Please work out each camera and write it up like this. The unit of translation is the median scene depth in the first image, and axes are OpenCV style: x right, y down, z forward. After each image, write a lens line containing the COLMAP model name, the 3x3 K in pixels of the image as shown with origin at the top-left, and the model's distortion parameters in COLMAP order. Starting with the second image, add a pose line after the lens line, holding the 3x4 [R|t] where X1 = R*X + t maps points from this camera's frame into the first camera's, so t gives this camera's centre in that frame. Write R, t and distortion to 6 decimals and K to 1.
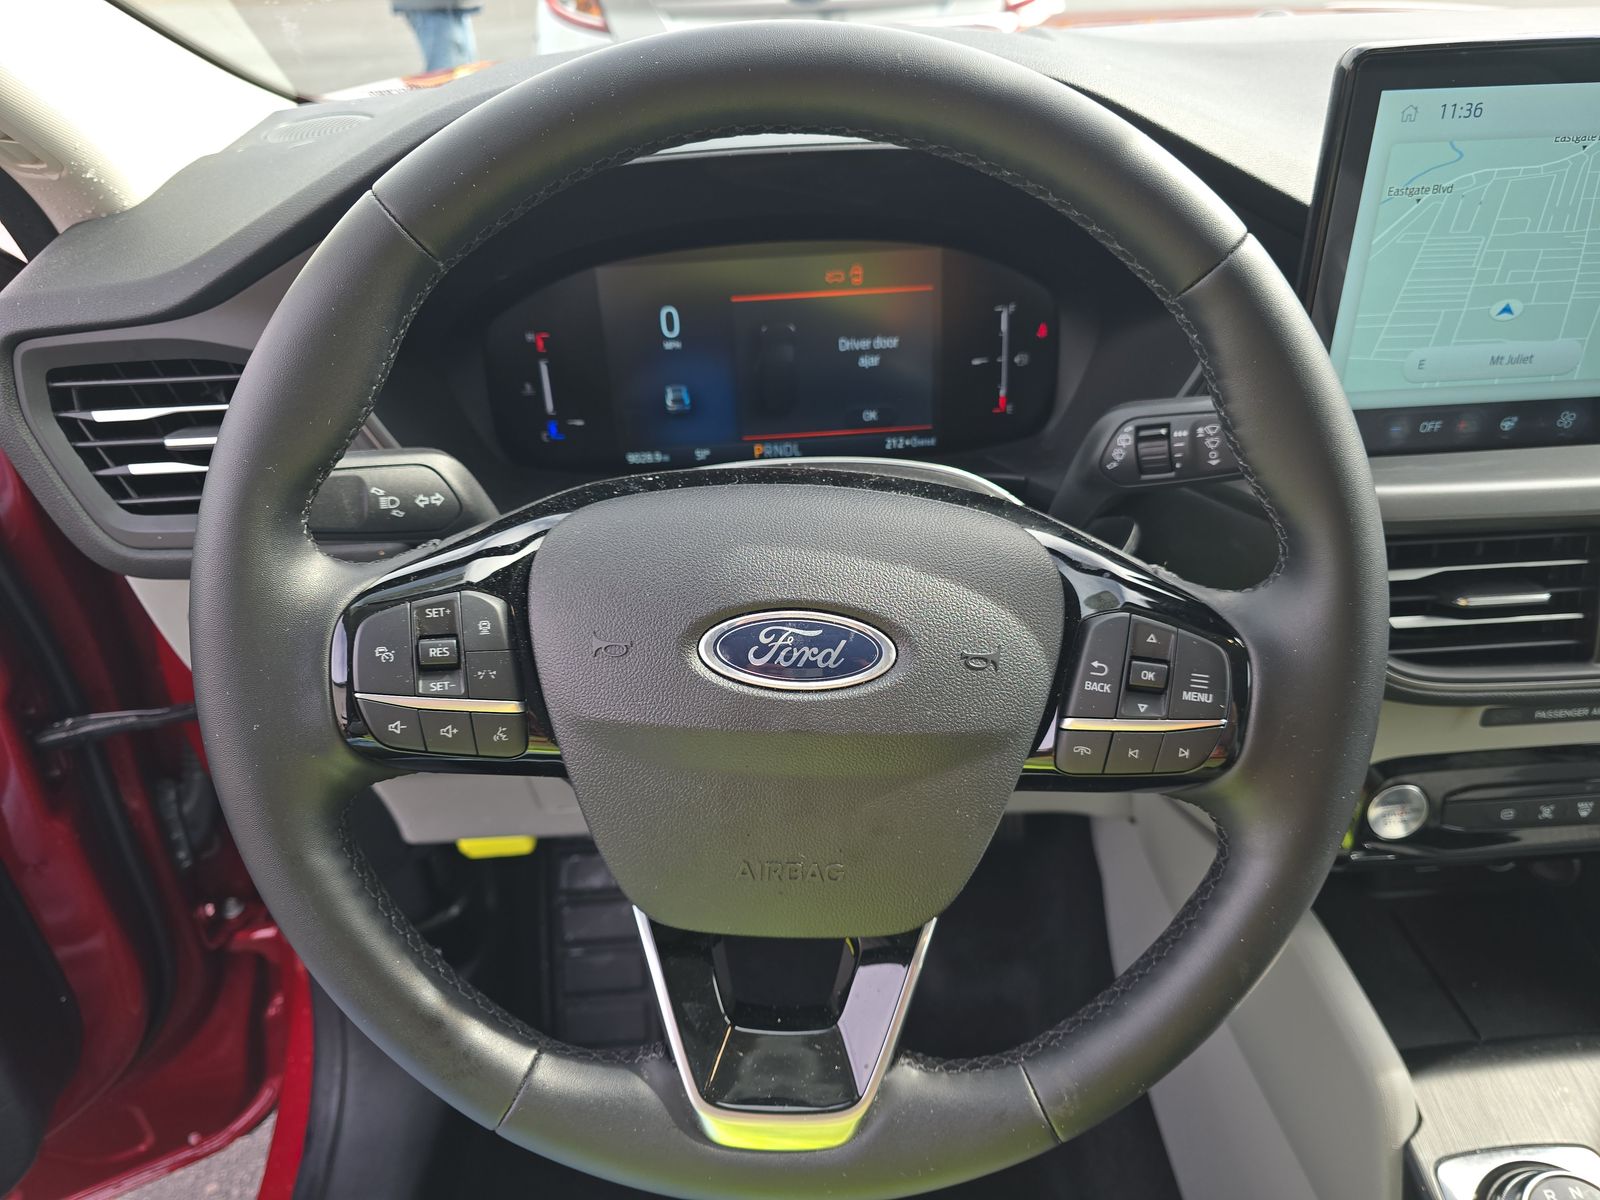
lens RADIAL K [[1076.4, 0, 796.0], [0, 1076.4, 597.5], [0, 0, 1]] dist [0.019048, -0.023933]
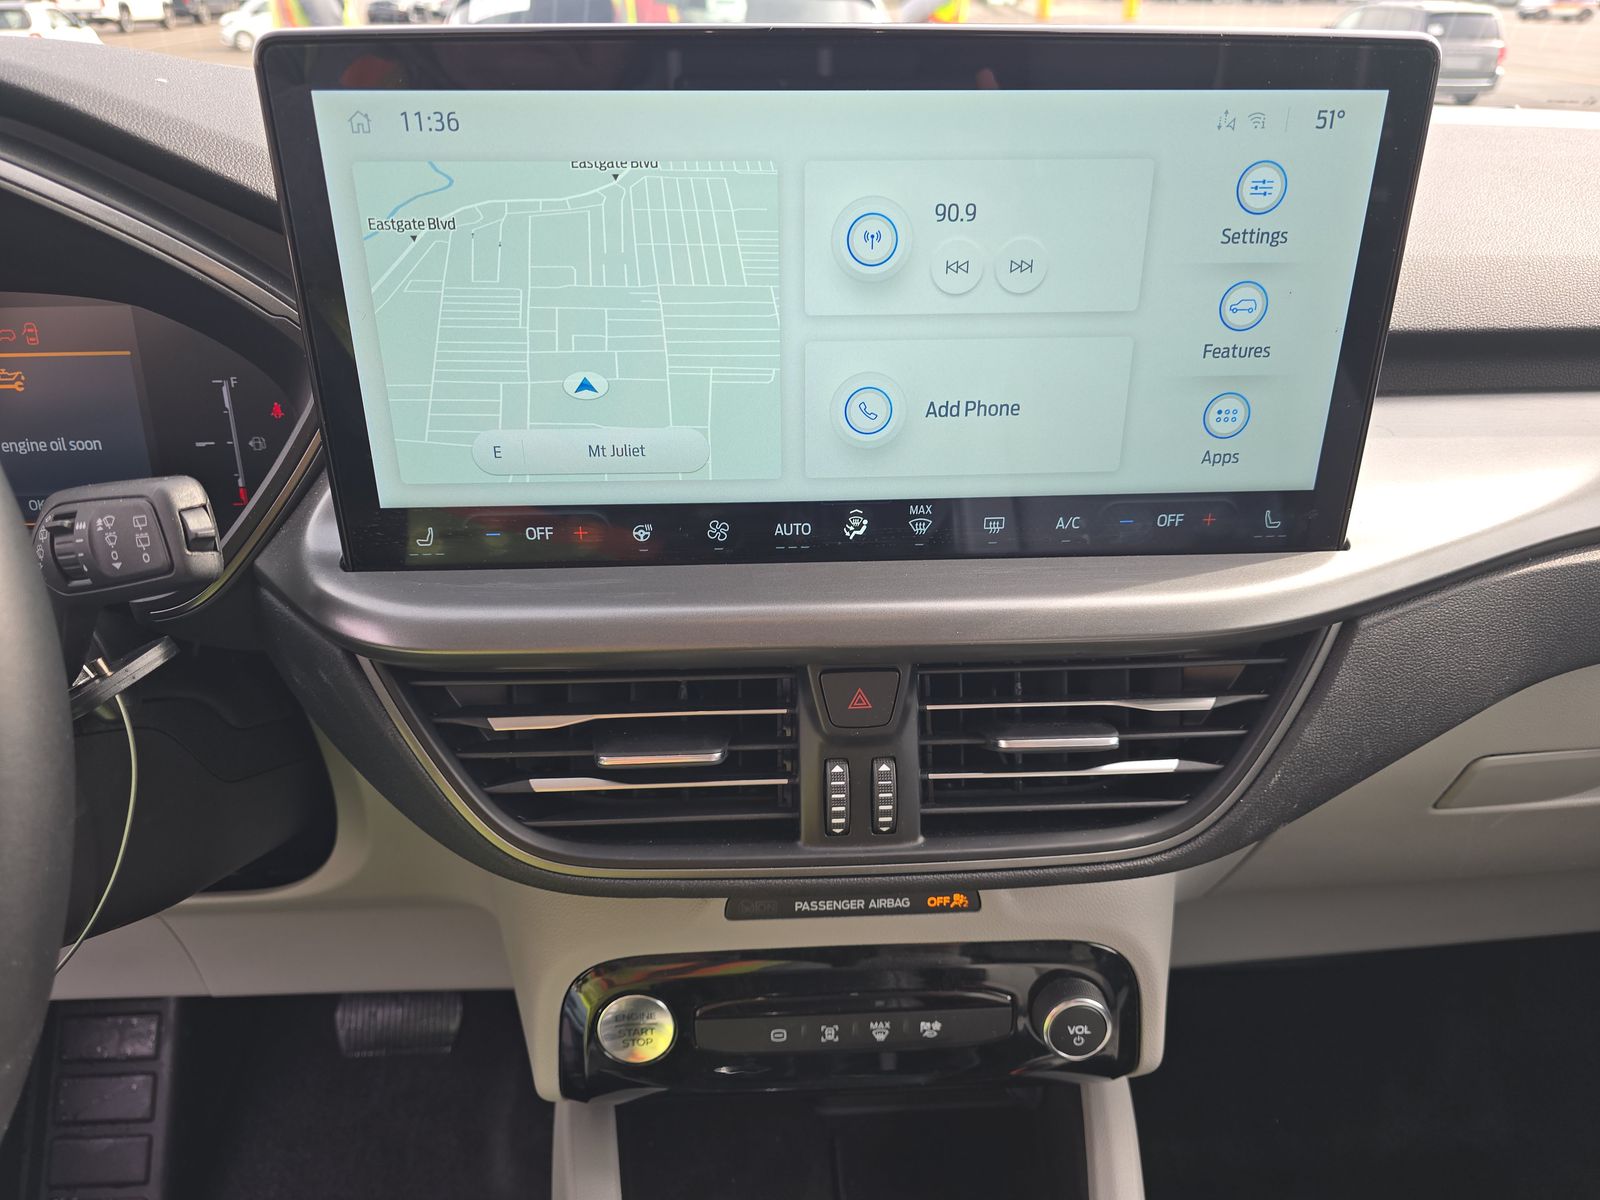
lens RADIAL K [[1076.4, 0, 799.0], [0, 1076.4, 605.8], [0, 0, 1]] dist [0.019048, -0.023933]
pose [[0.999209, 0.031928, 0.023714, 0.784630], [-0.029332, 0.994276, -0.102741, -0.033233], [-0.026858, 0.101965, 0.994425, 0.237173]]
